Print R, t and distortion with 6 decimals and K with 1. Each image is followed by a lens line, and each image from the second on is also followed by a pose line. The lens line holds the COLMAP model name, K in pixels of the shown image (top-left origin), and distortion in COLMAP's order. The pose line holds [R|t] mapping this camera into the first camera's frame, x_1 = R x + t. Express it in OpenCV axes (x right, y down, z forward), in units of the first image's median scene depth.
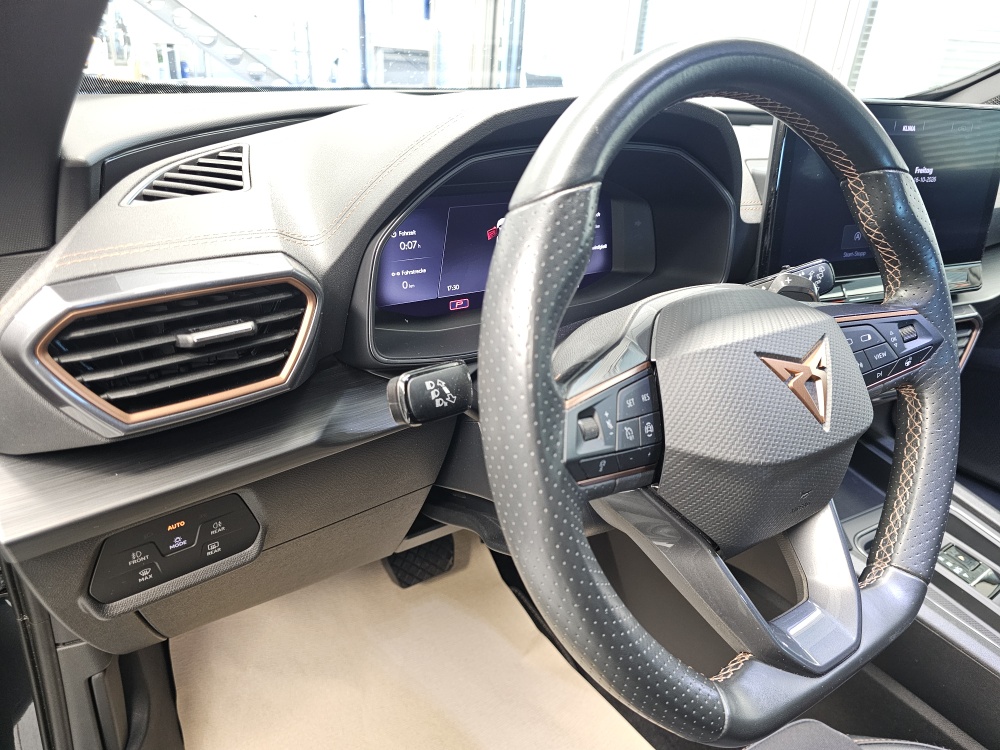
lens RADIAL K [[673.0, 0, 497.9], [0, 673.0, 395.4], [0, 0, 1]] dist [0.062028, -0.064186]
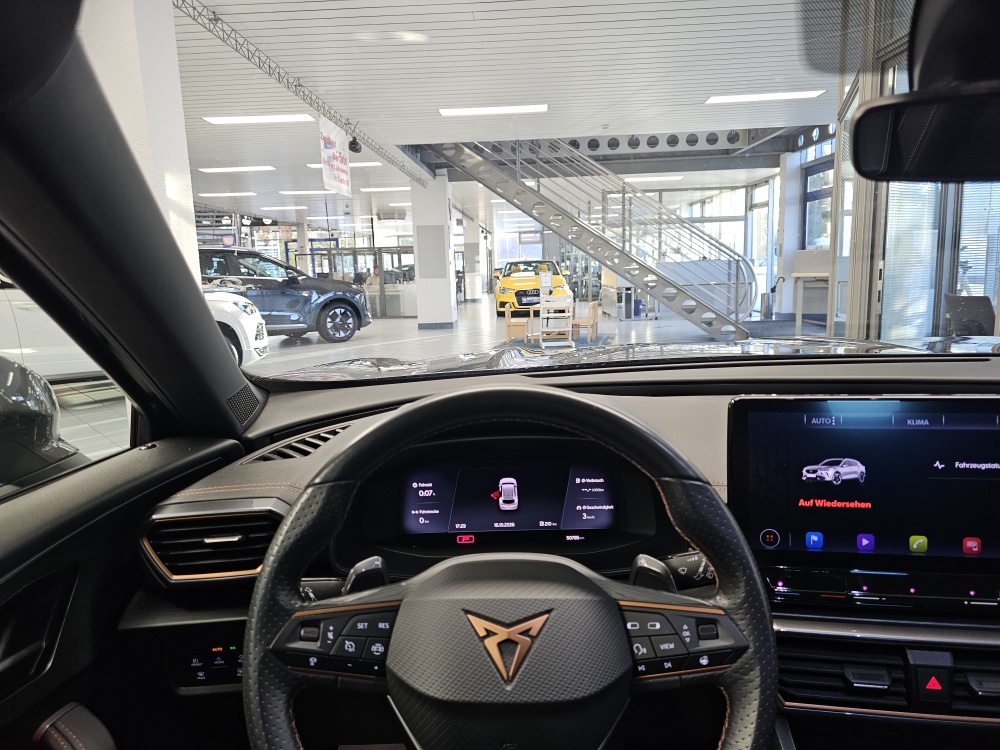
lens RADIAL K [[673.0, 0, 500.5], [0, 673.0, 371.3], [0, 0, 1]] dist [0.062028, -0.064186]
pose [[0.806054, -0.001666, -0.591839, 0.980246], [-0.191296, 0.945586, -0.263197, -0.135662], [0.560073, 0.325368, 0.761875, -0.119283]]
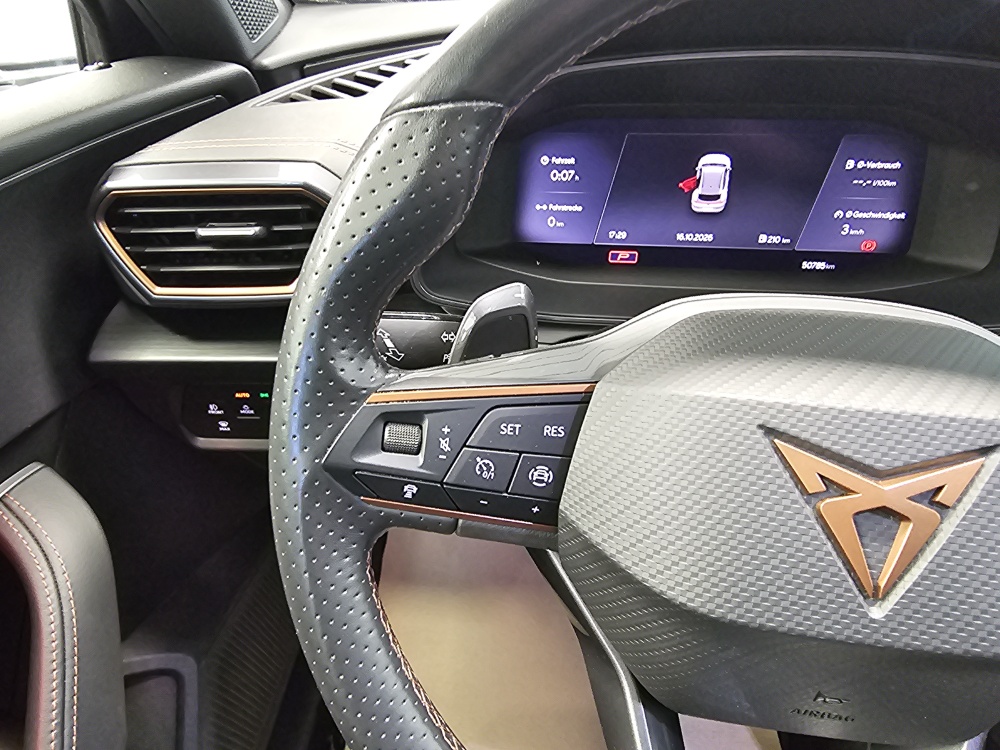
lens RADIAL K [[685.4, 0, 439.4], [0, 685.4, 367.6], [0, 0, 1]] dist [-0.004653, 0.000848]
pose [[0.714485, 0.294762, -0.634529, 0.421853], [-0.249182, 0.954659, 0.162893, -0.107774], [0.653774, 0.041729, 0.755539, 0.302044]]
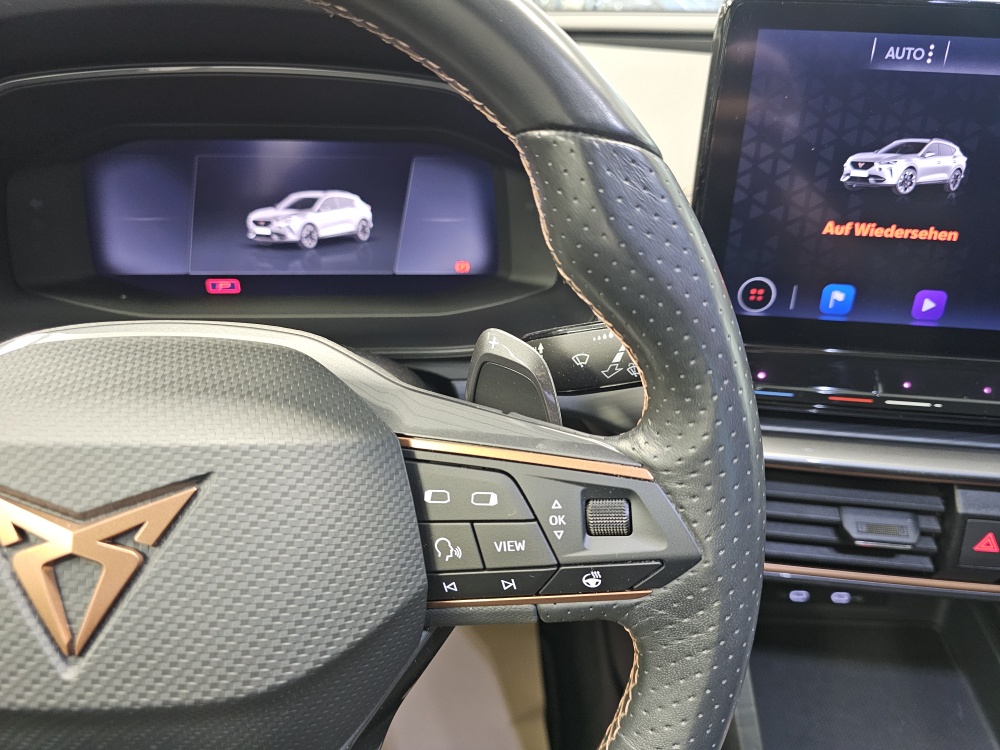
lens RADIAL K [[695.1, 0, 512.8], [0, 695.1, 377.5], [0, 0, 1]] dist [0.003461, -0.019491]
pose [[0.852950, 0.221665, -0.472589, 0.749046], [-0.208656, 0.974665, 0.080568, -0.204000], [0.478475, 0.029888, 0.877592, 0.584103]]
